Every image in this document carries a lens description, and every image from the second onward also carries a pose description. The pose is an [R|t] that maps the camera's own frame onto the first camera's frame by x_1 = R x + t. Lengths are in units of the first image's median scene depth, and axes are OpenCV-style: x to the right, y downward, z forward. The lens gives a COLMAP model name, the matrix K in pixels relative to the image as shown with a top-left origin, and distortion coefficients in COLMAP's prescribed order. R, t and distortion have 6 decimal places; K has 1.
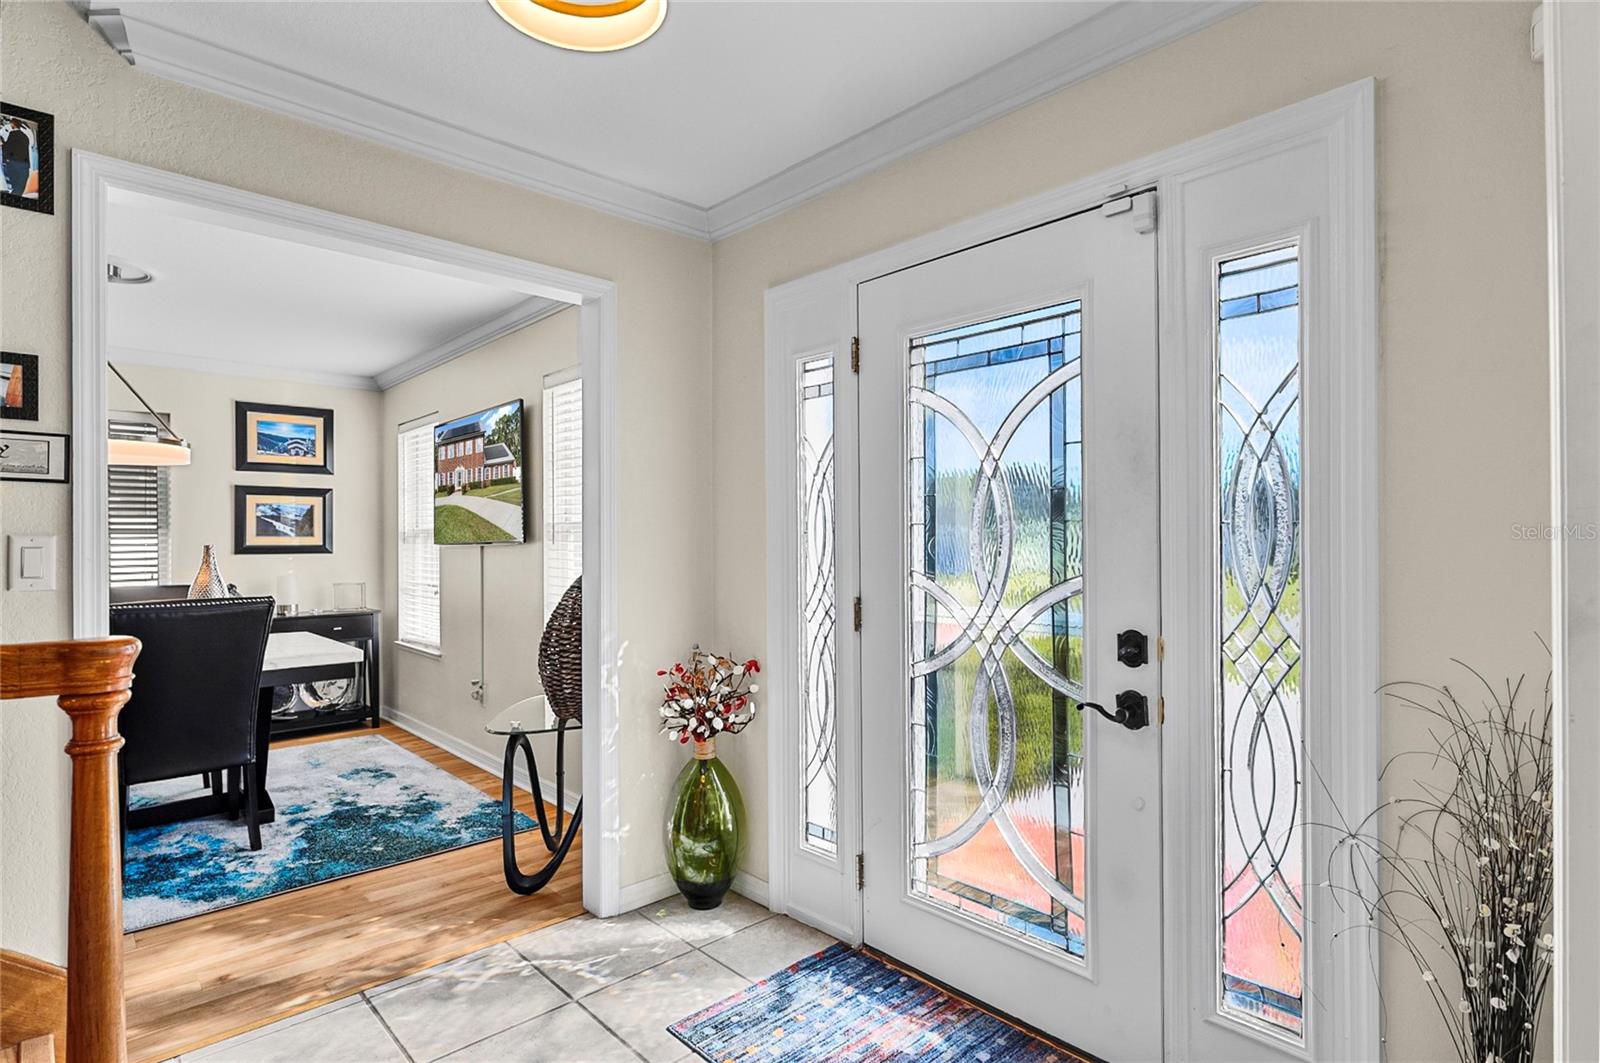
lens RADIAL K [[788.2, 0, 800.0], [0, 788.2, 531.5], [0, 0, 1]] dist [0.030391, 0.000574]
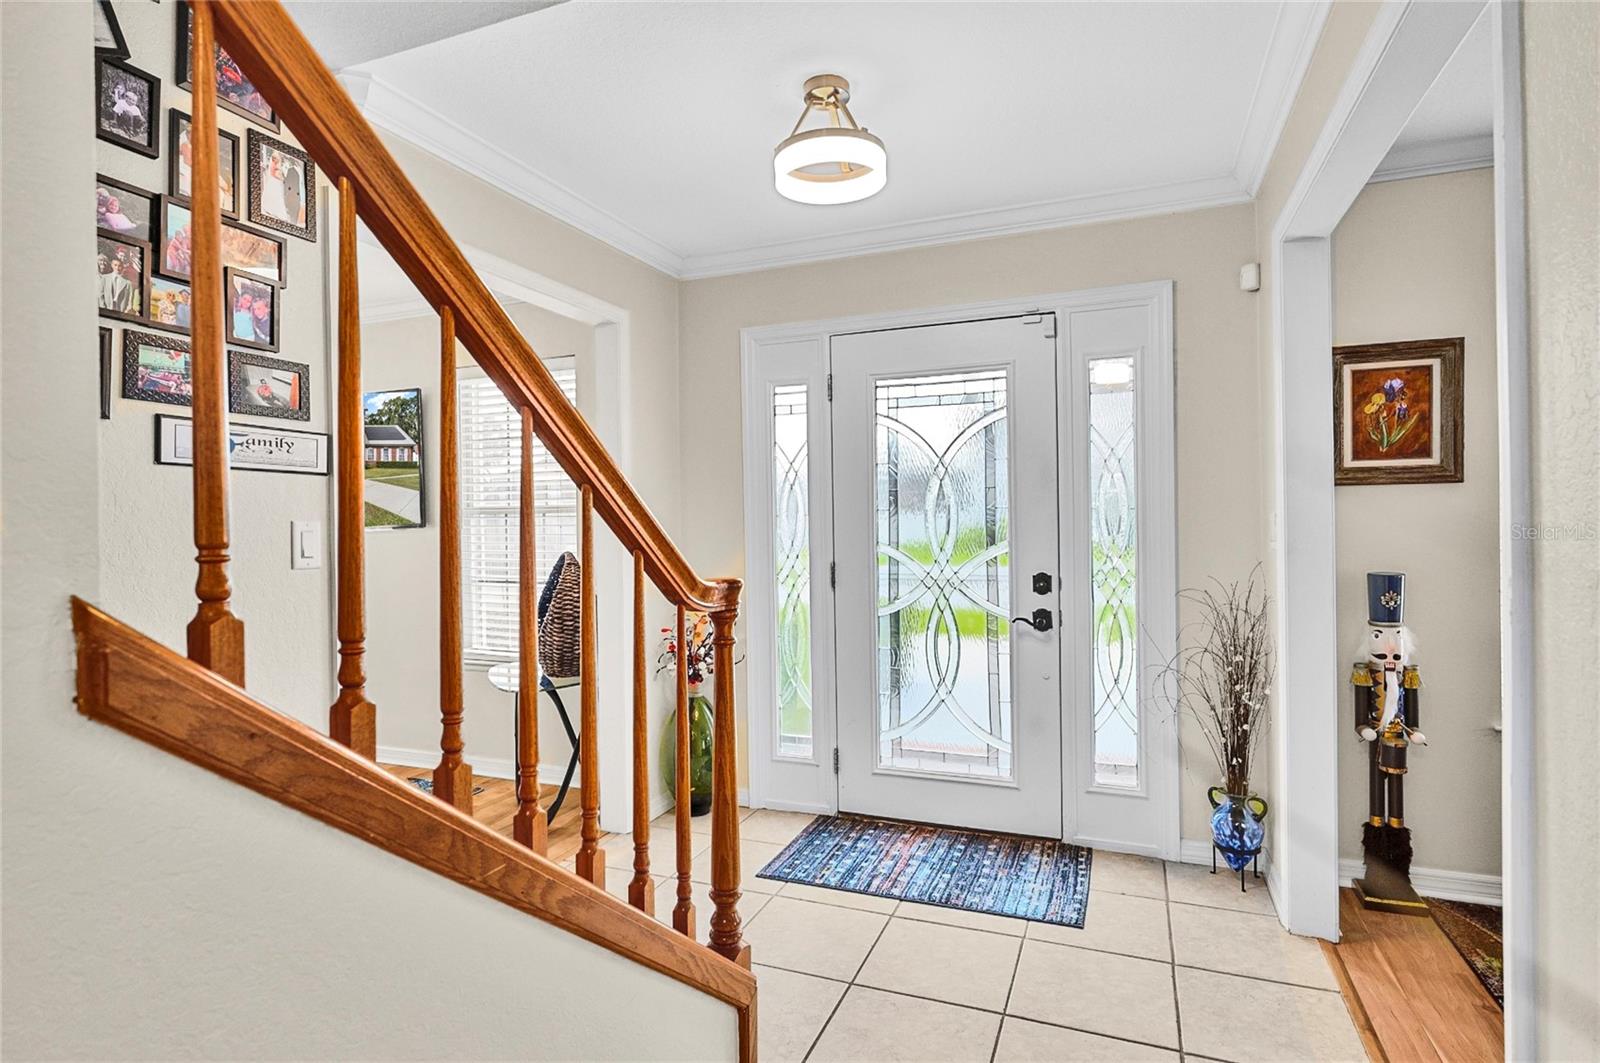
lens RADIAL K [[832.2, 0, 802.6], [0, 832.2, 517.9], [0, 0, 1]] dist [0.107757, -0.000096]
pose [[0.906646, -0.004527, 0.421867, -0.734933], [0.002582, 0.999983, 0.005181, -0.002967], [-0.421883, -0.003608, 0.906643, -0.373736]]
